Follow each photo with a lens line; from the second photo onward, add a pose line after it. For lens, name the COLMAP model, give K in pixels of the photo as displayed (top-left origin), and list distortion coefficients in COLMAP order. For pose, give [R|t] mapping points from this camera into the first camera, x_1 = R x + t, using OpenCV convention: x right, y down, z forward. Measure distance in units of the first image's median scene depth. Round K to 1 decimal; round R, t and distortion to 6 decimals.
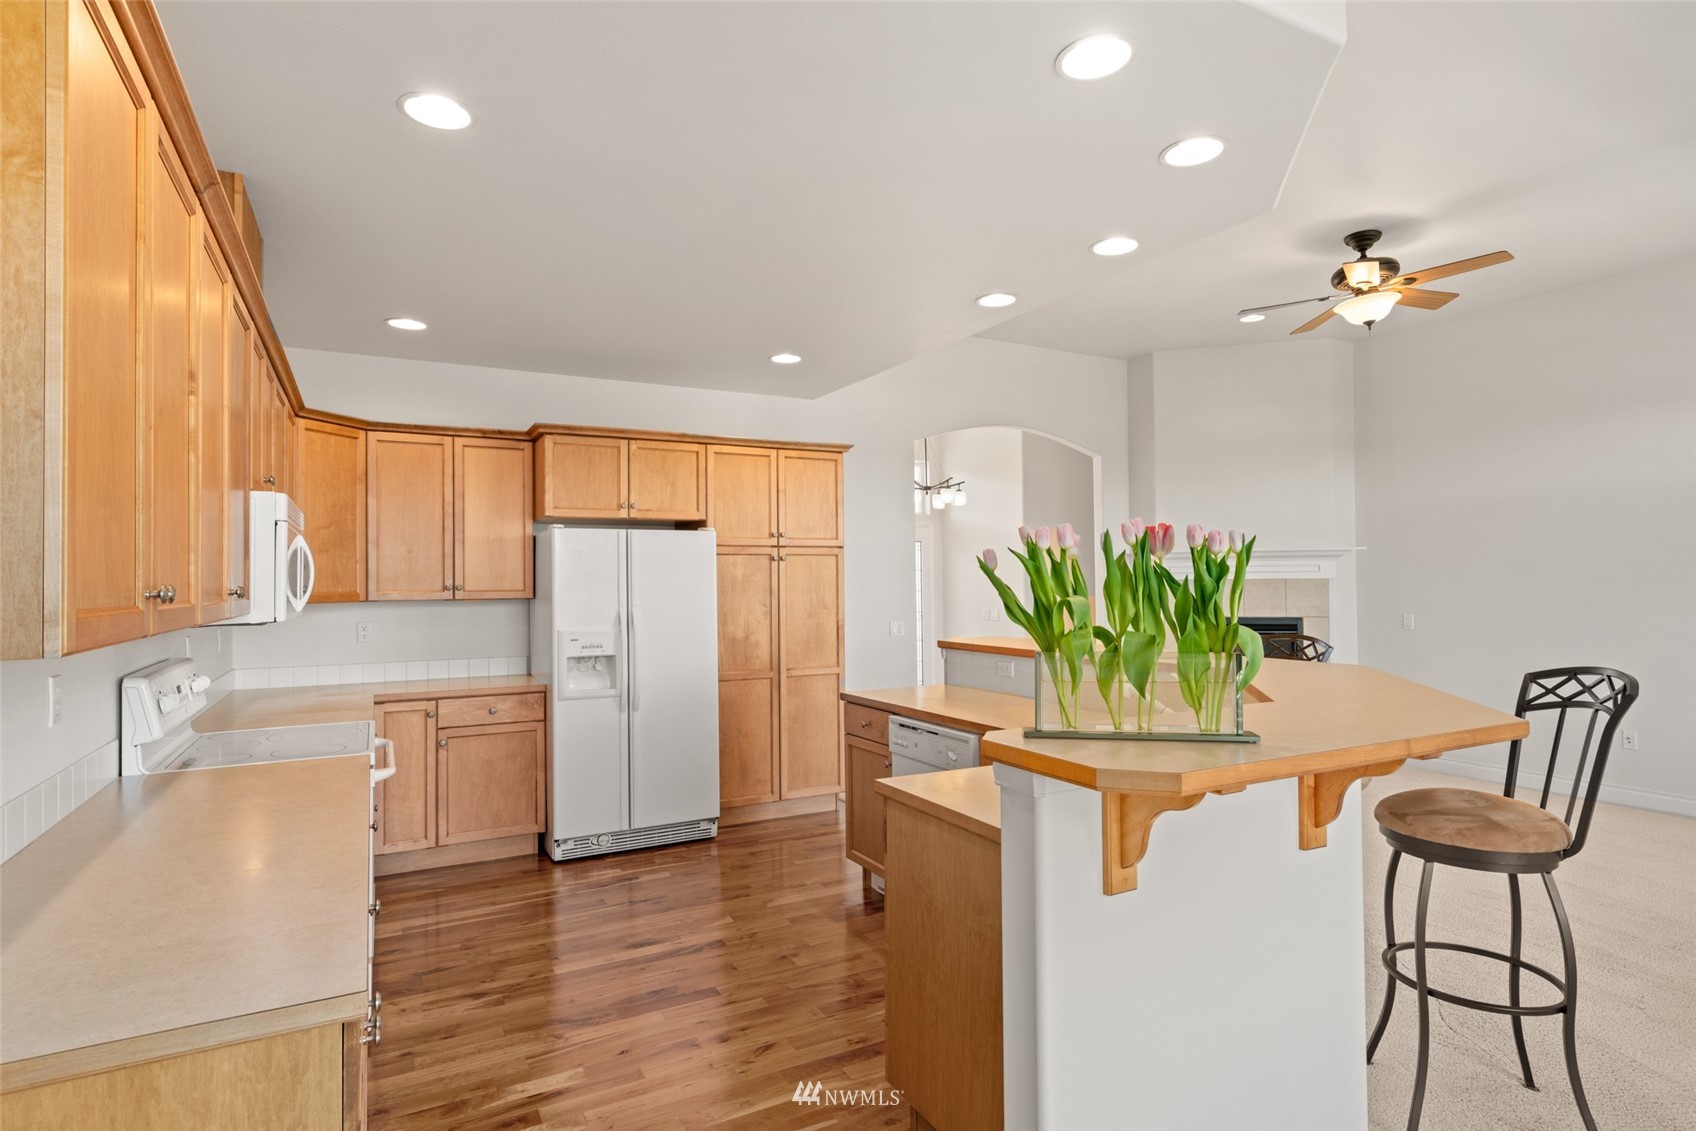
lens RADIAL K [[874.8, 0, 835.3], [0, 874.8, 566.7], [0, 0, 1]] dist [-0.000537, 0.000264]
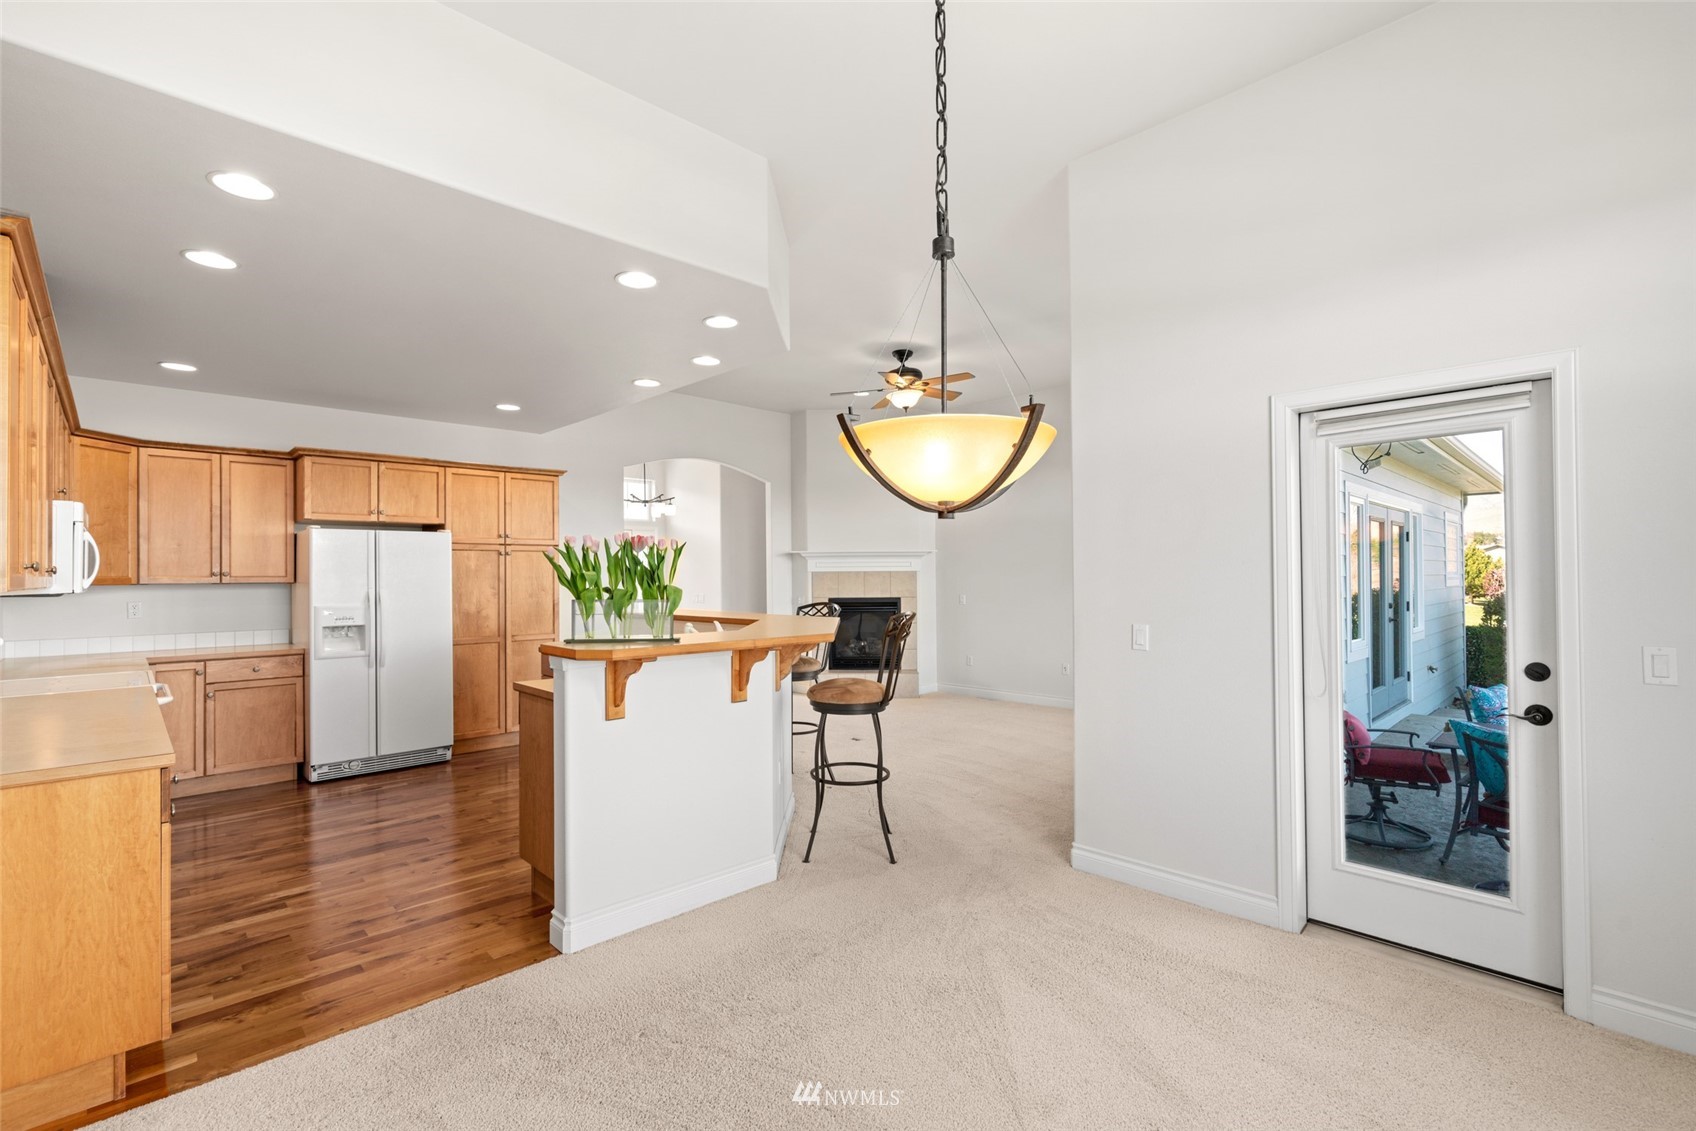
lens RADIAL K [[757.1, 0, 836.8], [0, 757.1, 568.1], [0, 0, 1]] dist [-0.002261, 0.000131]
pose [[0.962637, 0.004615, 0.270755, 0.125980], [-0.005987, 0.999973, 0.004244, 0.005750], [-0.270728, -0.005706, 0.962639, -0.295151]]
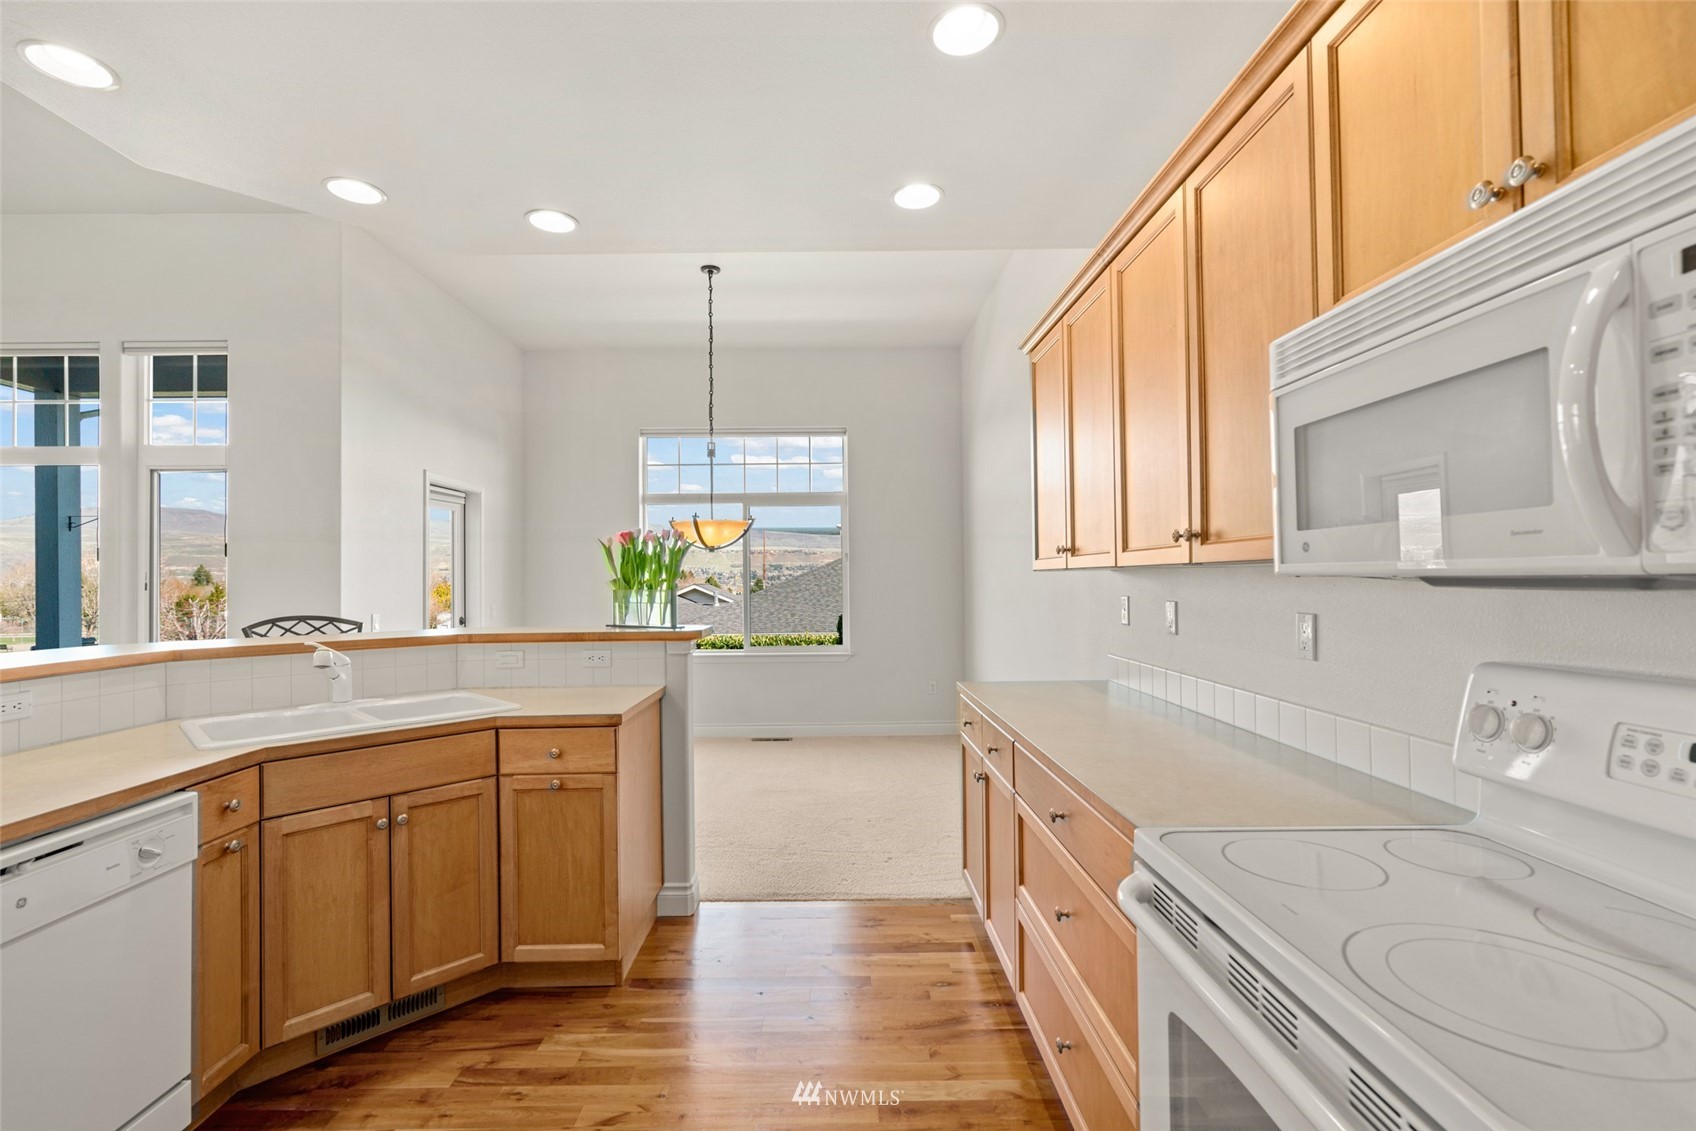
lens RADIAL K [[757.1, 0, 836.8], [0, 757.1, 568.1], [0, 0, 1]] dist [-0.002261, 0.000131]
pose [[-0.887840, 0.023596, 0.459547, -0.348911], [0.009129, 0.999391, -0.033676, 0.040559], [-0.460061, -0.025704, -0.887515, 0.895766]]
